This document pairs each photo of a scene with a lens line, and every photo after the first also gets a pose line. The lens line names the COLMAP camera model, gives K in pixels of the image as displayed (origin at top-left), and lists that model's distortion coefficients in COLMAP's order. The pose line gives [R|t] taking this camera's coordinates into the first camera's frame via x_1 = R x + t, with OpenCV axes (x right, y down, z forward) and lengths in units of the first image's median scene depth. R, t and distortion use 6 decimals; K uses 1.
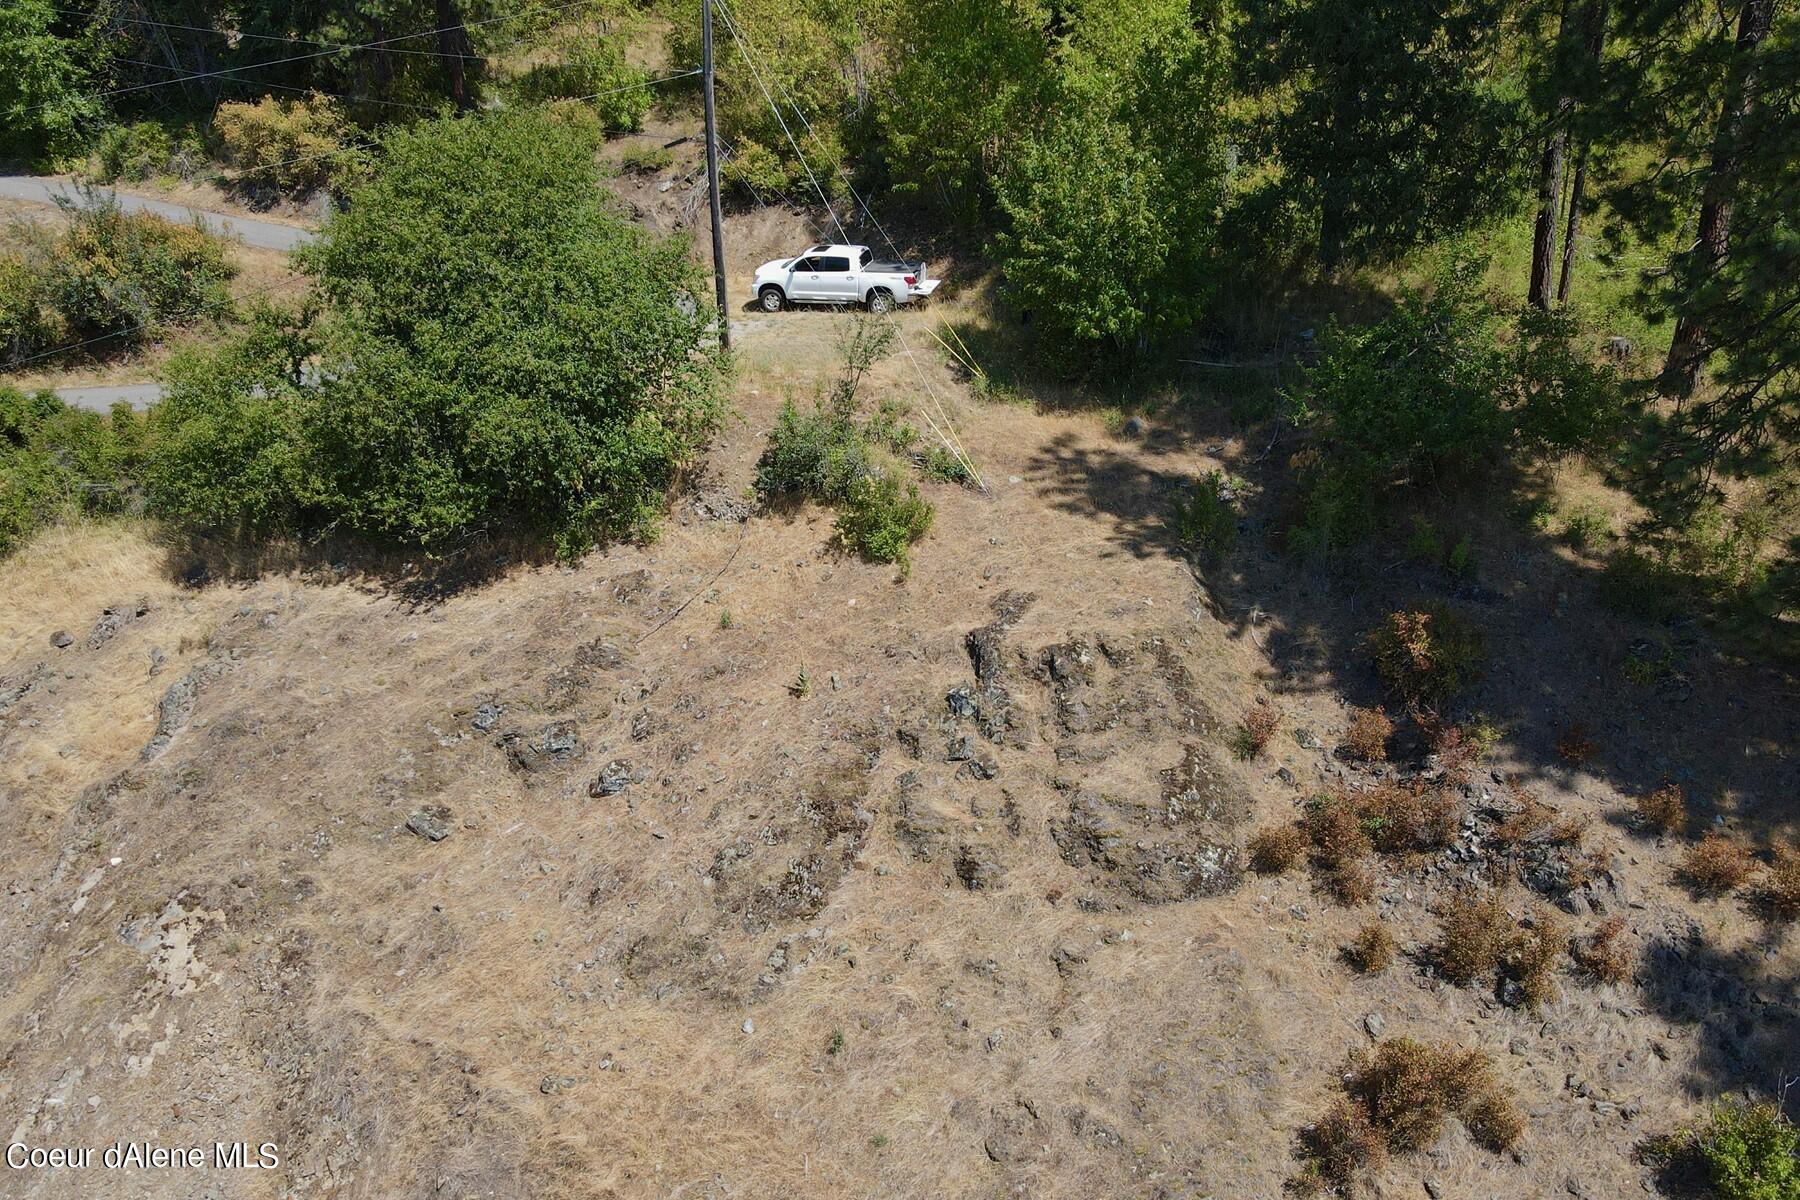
lens RADIAL K [[1318.8, 0, 890.3], [0, 1318.8, 597.2], [0, 0, 1]] dist [0.009332, 0.008207]
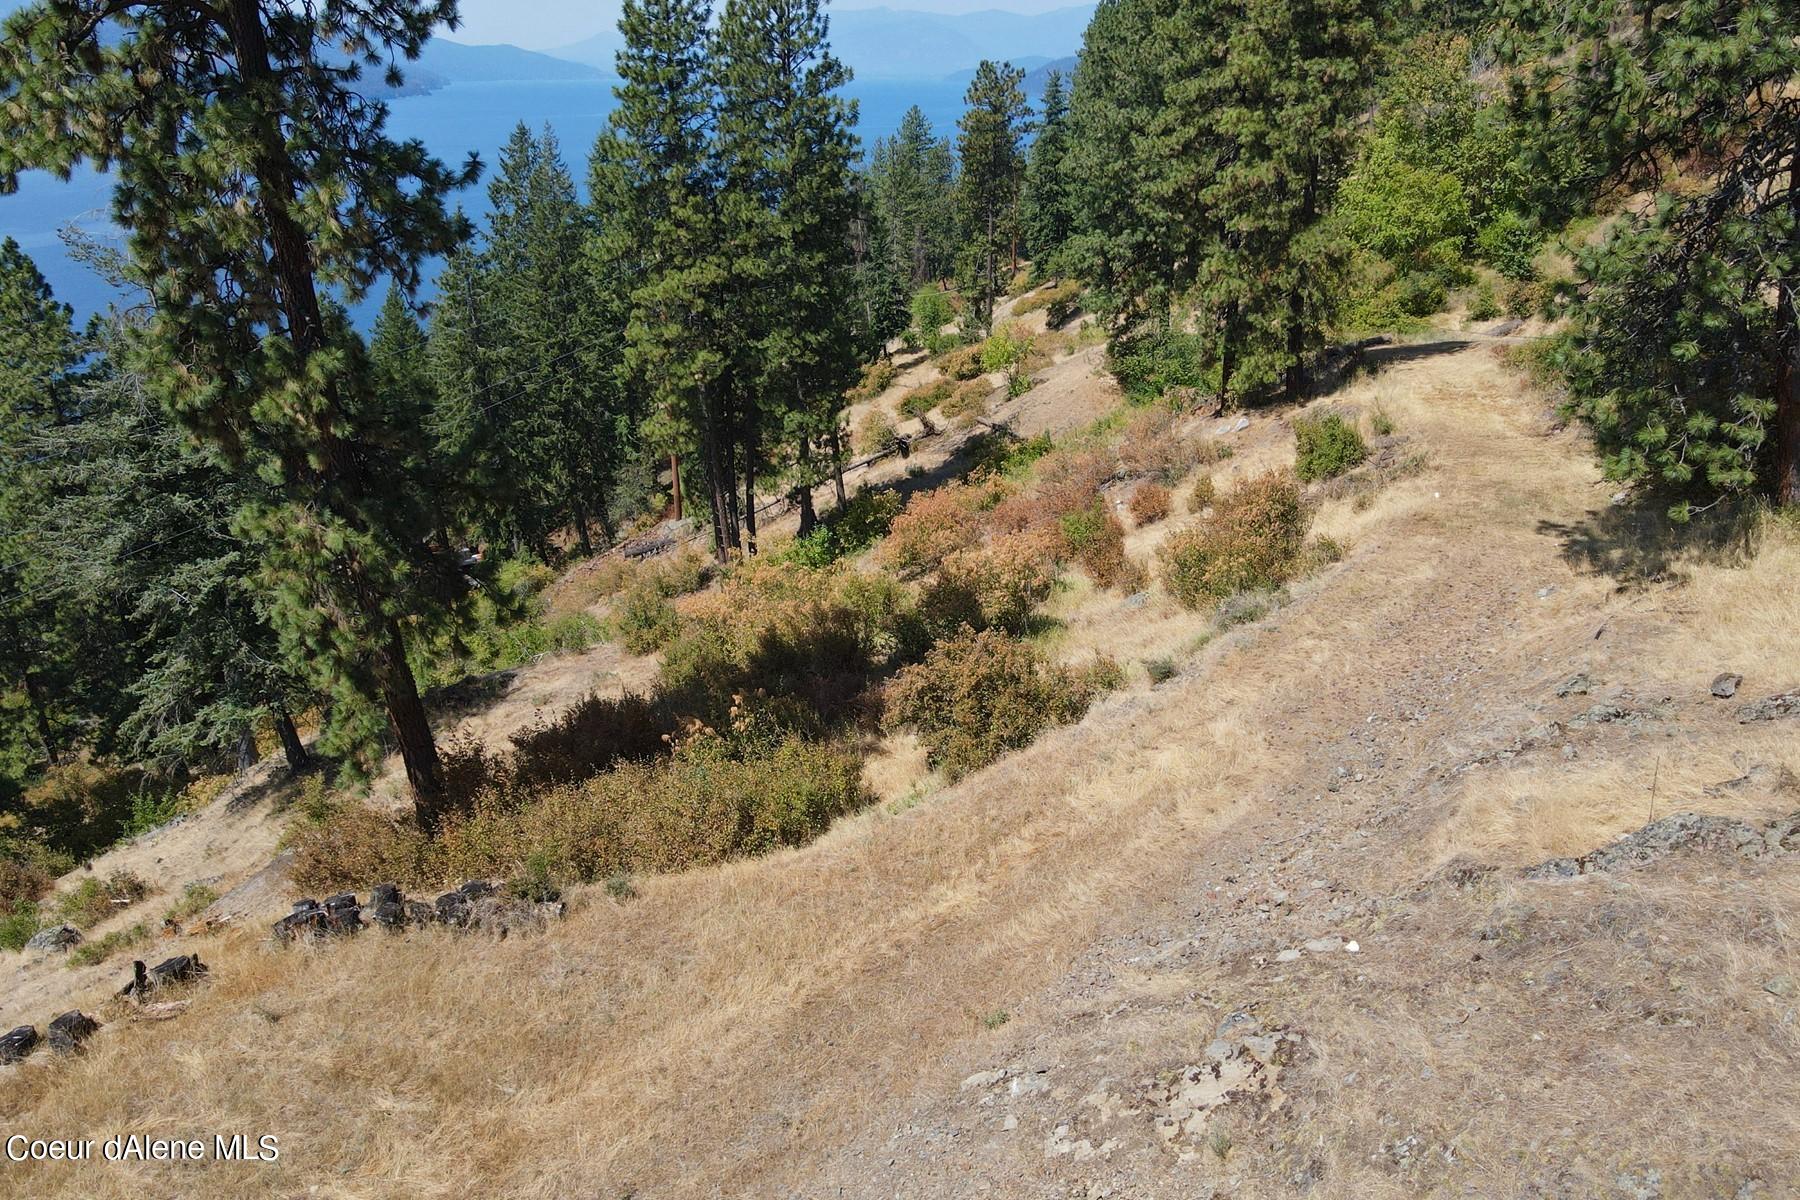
lens RADIAL K [[1318.8, 0, 903.2], [0, 1318.8, 609.5], [0, 0, 1]] dist [0.009332, 0.008207]
pose [[-0.141811, 0.378352, -0.914735, -0.006834], [-0.352478, 0.844207, 0.403824, -0.114565], [0.925013, 0.379691, 0.013643, 0.617713]]
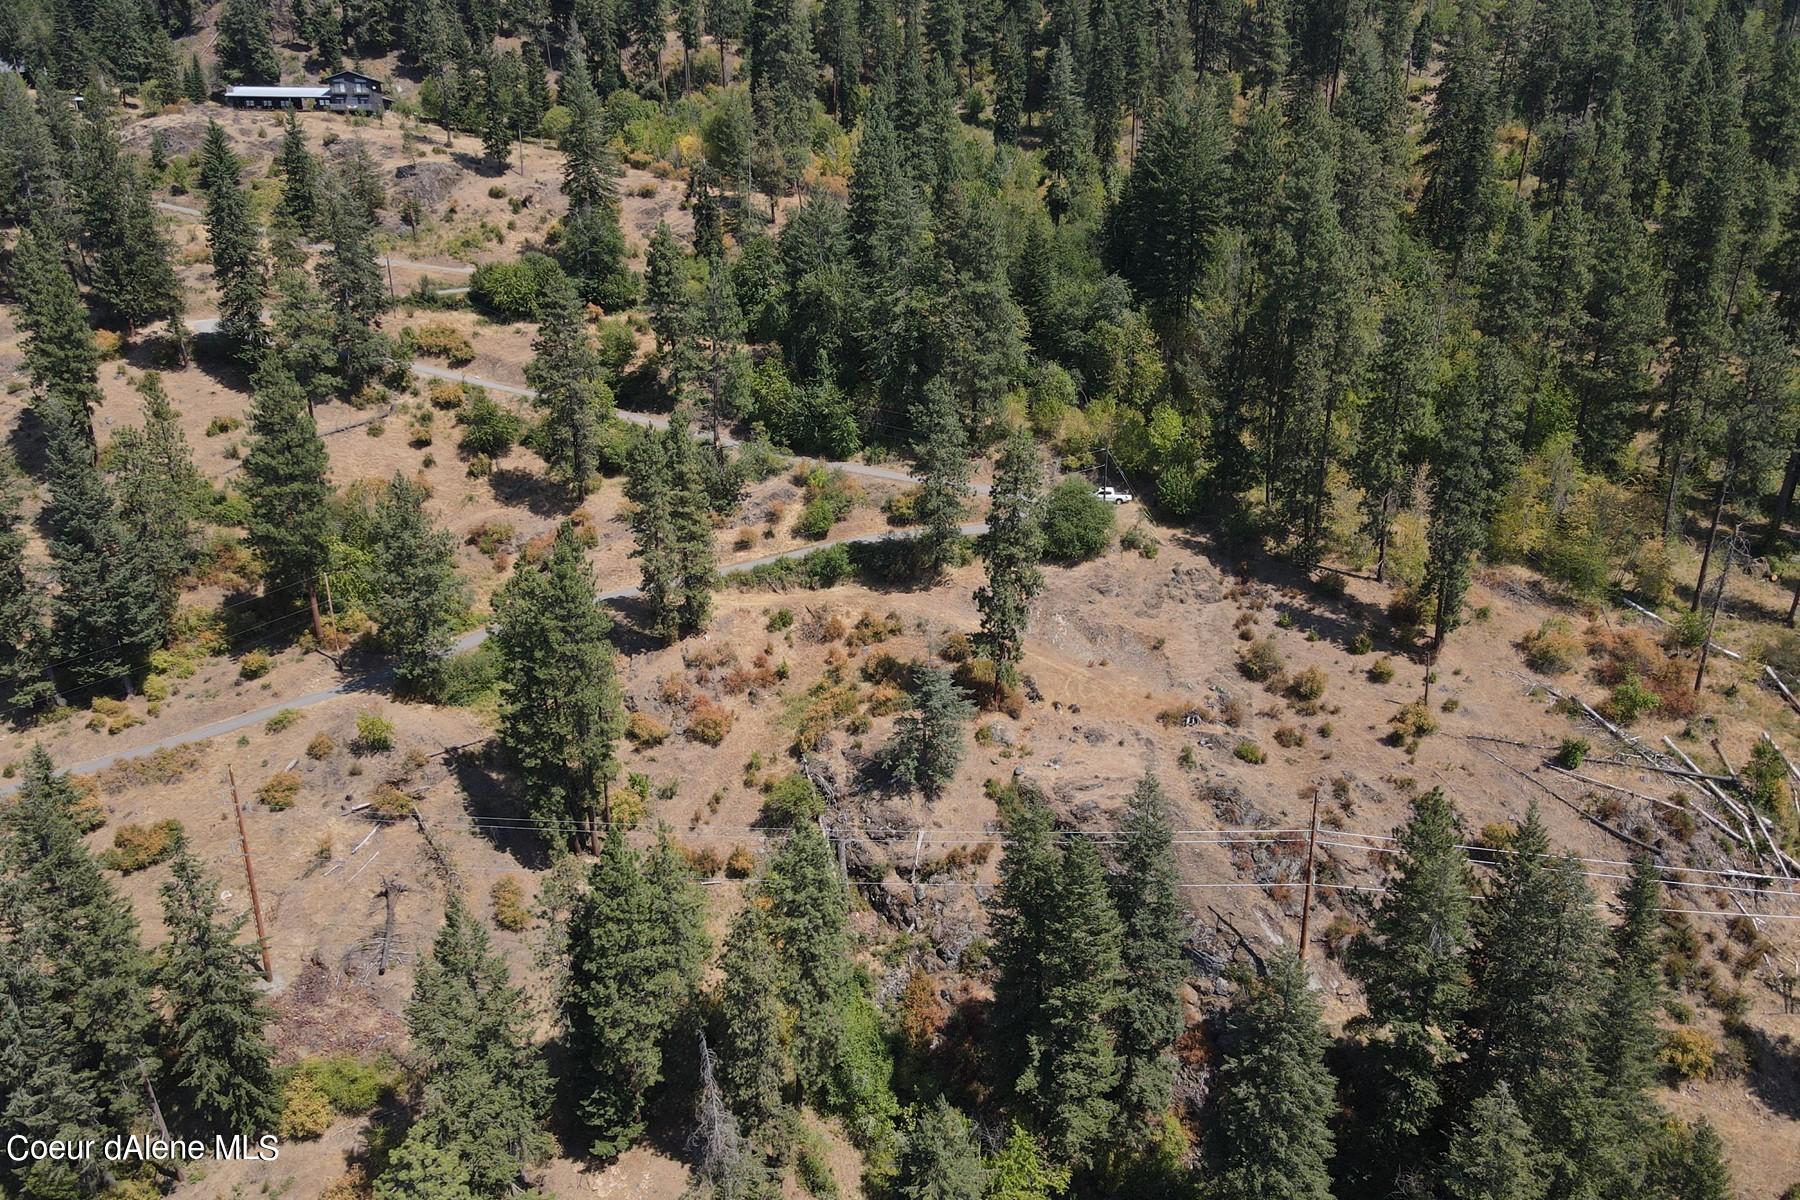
lens RADIAL K [[1318.8, 0, 896.5], [0, 1318.8, 608.5], [0, 0, 1]] dist [0.009332, 0.008207]
pose [[0.992924, -0.035175, 0.113420, -1.668460], [0.040053, 0.998355, -0.041018, 0.360332], [-0.111790, 0.045271, 0.992700, -4.276821]]
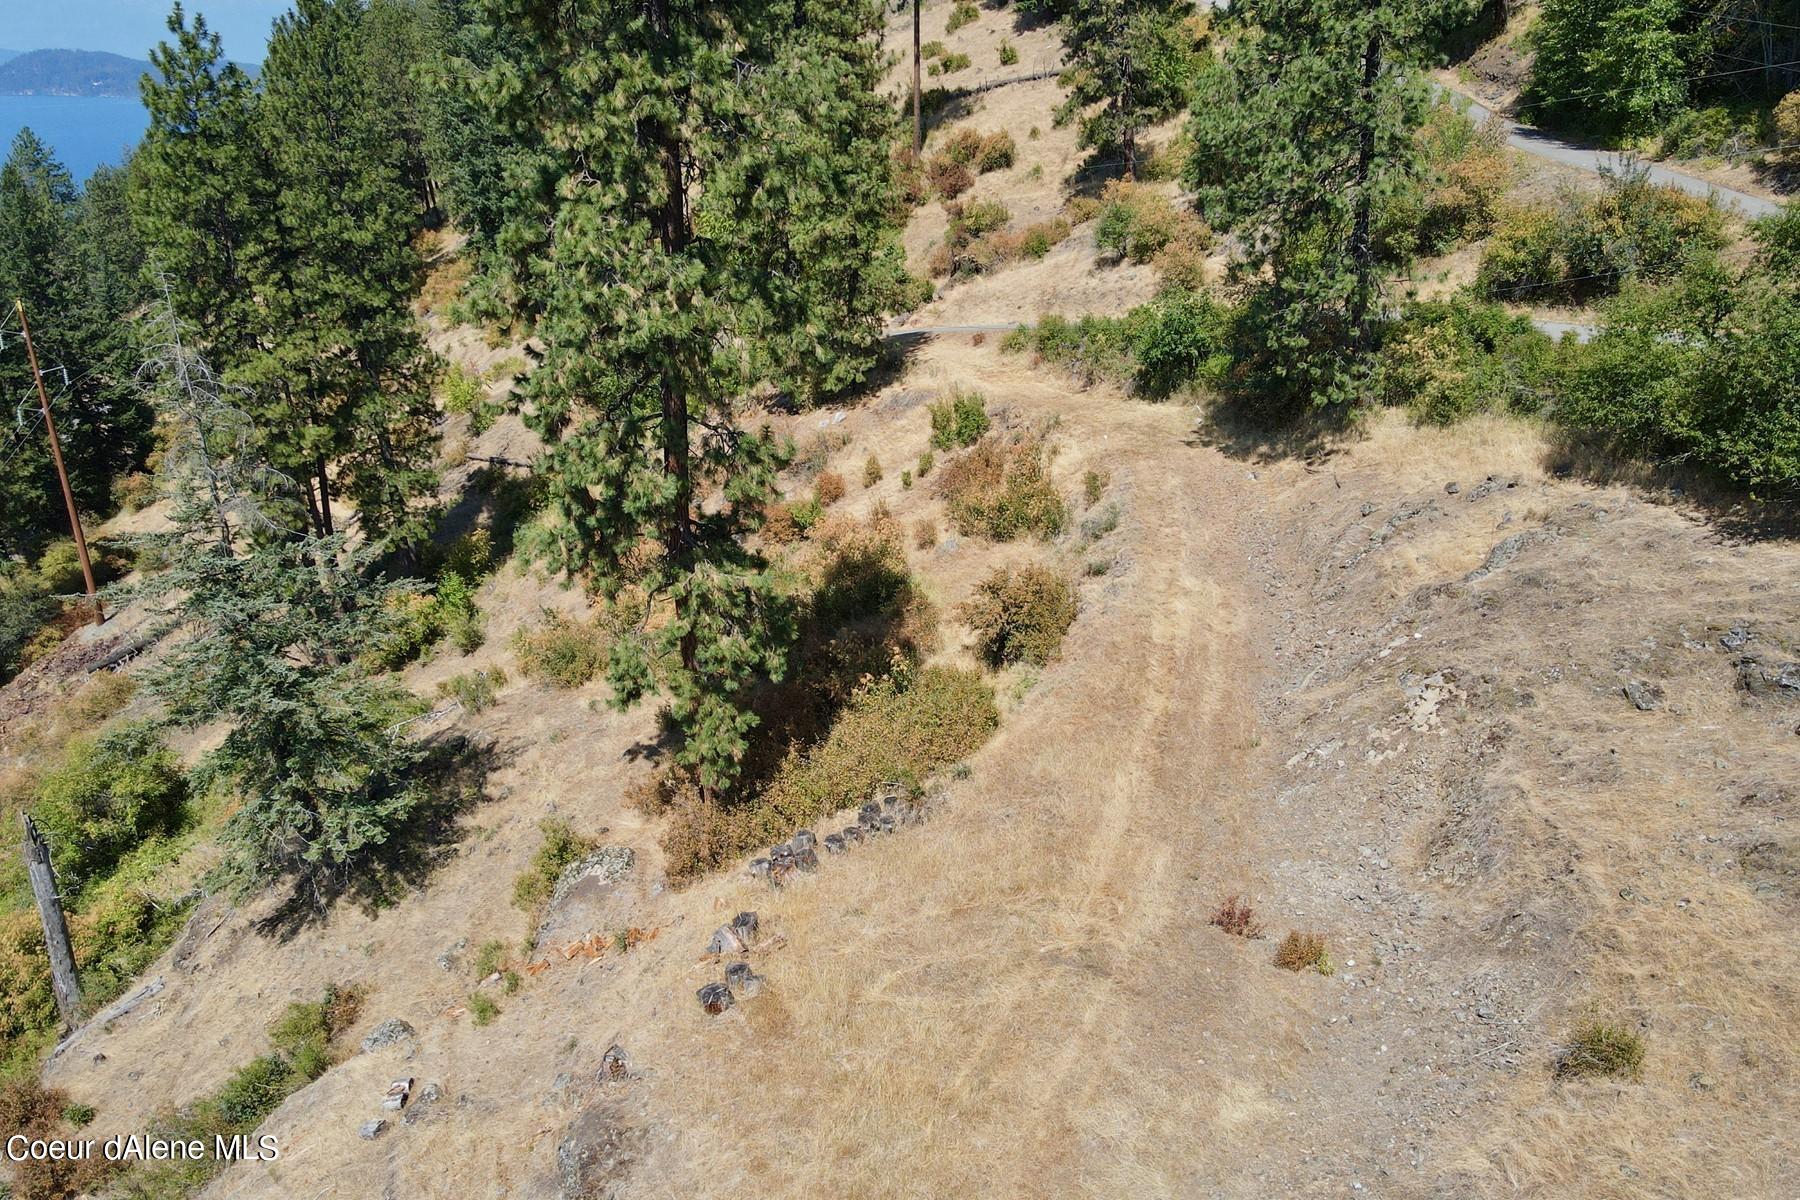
lens RADIAL K [[1318.8, 0, 912.0], [0, 1318.8, 605.9], [0, 0, 1]] dist [0.009332, 0.008207]
pose [[0.511093, 0.330470, -0.793457, 0.202960], [-0.319407, 0.930050, 0.181620, 0.075740], [0.797975, 0.160611, 0.580896, -0.203298]]
